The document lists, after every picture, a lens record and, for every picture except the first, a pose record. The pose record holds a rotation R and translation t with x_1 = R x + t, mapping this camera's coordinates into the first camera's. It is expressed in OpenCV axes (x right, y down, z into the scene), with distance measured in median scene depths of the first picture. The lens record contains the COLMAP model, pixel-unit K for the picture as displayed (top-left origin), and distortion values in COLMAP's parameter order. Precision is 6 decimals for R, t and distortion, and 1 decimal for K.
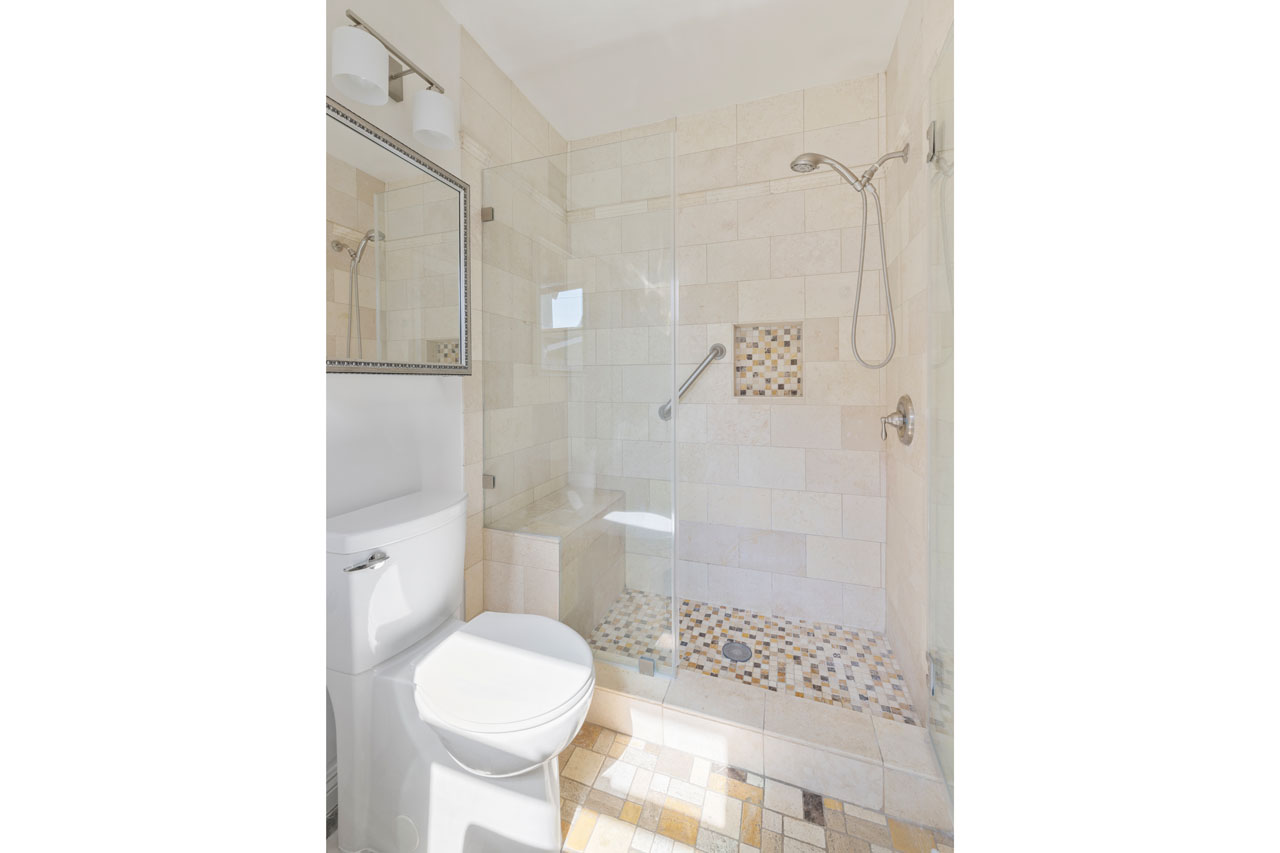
lens RADIAL K [[399.3, 0, 640.5], [0, 399.3, 382.2], [0, 0, 1]] dist [0.000967, 0.000067]
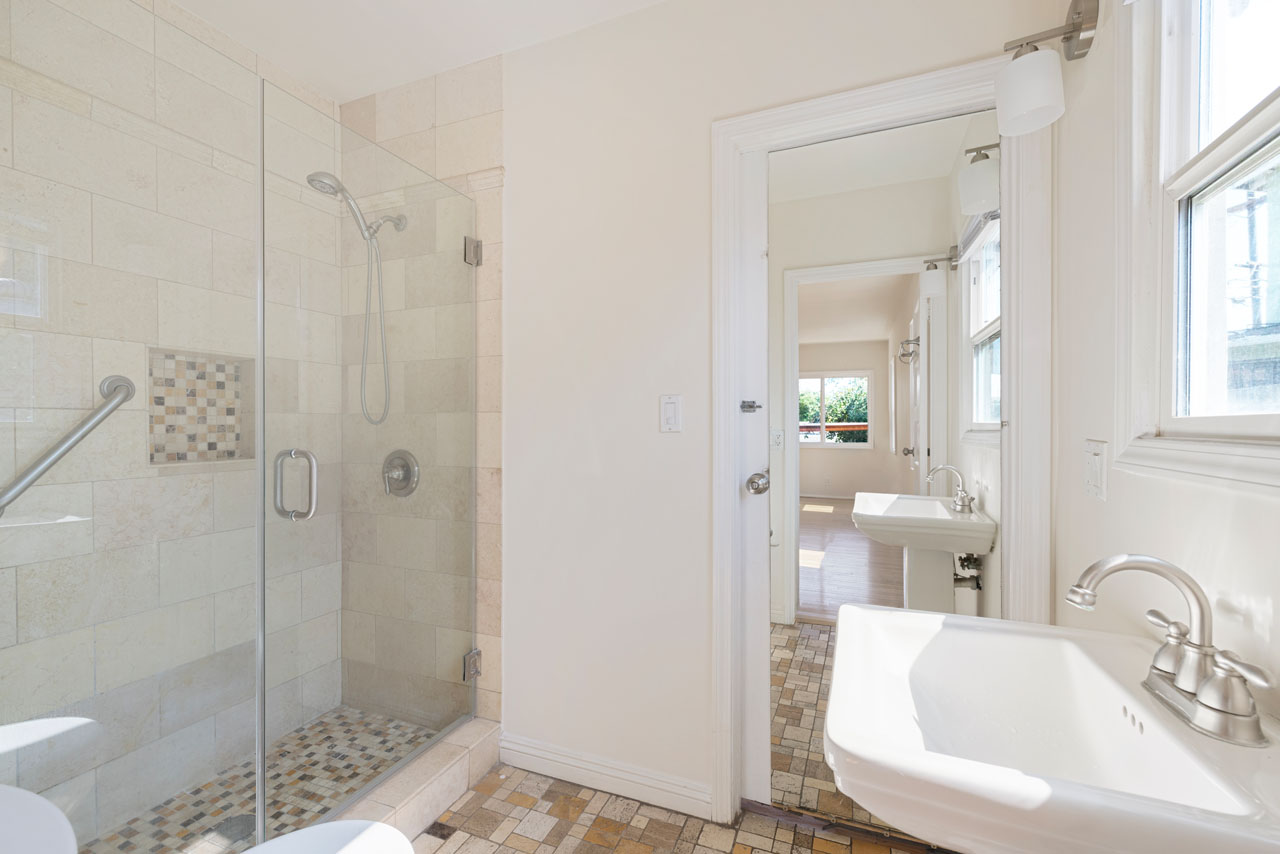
lens RADIAL K [[549.7, 0, 640.0], [0, 549.7, 427.0], [0, 0, 1]] dist [-0.000981, -0.000168]
pose [[0.057269, -0.001649, 0.998357, -0.571447], [0.000543, 0.999999, 0.001620, -0.023726], [-0.998359, 0.000449, 0.057270, 0.203725]]
